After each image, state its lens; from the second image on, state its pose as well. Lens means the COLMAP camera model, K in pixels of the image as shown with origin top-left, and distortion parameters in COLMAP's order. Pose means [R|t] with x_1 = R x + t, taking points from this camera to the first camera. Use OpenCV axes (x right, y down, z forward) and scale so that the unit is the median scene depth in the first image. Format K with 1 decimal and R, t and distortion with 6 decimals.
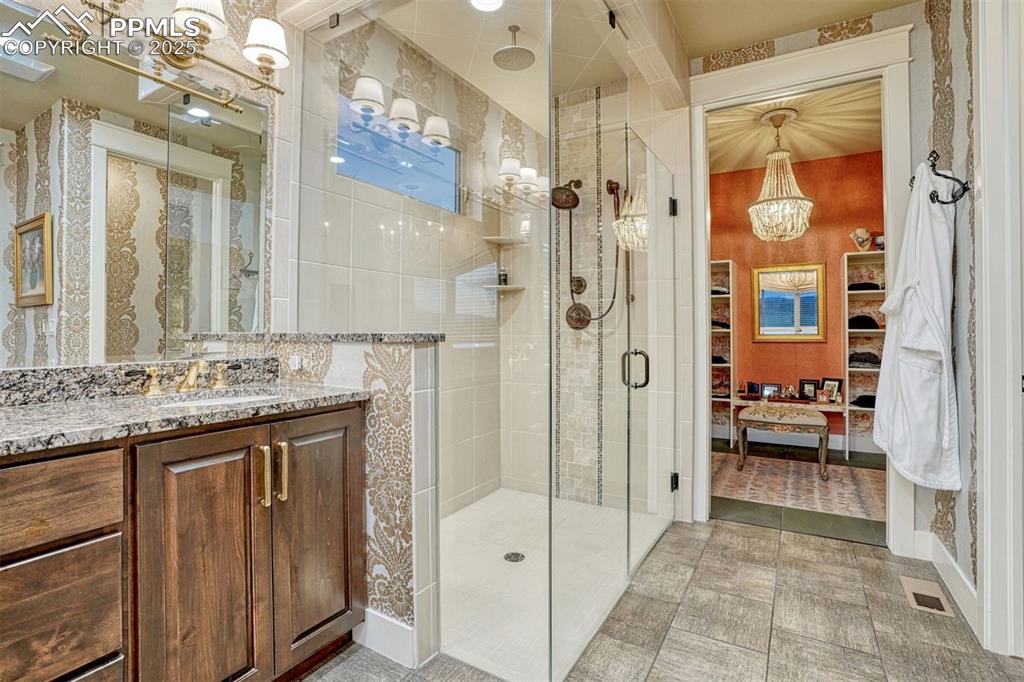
lens RADIAL K [[479.4, 0, 512.4], [0, 479.4, 322.6], [0, 0, 1]] dist [-0.074902, 0.027866]
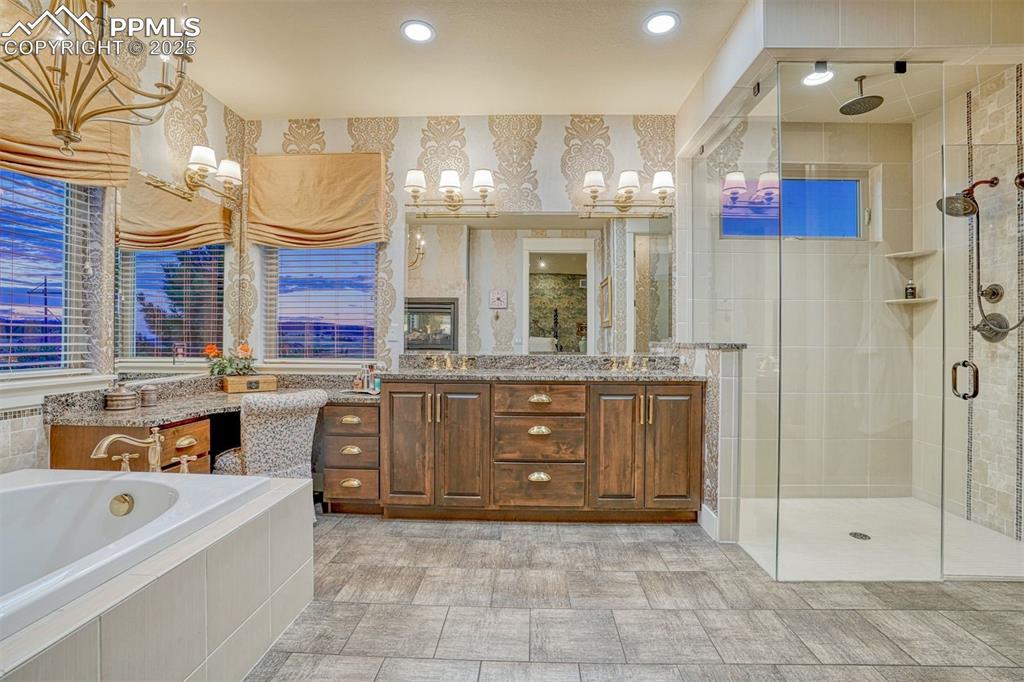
lens RADIAL K [[482.3, 0, 520.1], [0, 482.3, 341.9], [0, 0, 1]] dist [-0.076258, 0.029919]
pose [[0.481073, 0.005922, -0.876661, 0.711368], [0.009040, 0.999891, 0.011715, -0.005991], [0.876634, -0.013561, 0.480967, -0.335501]]
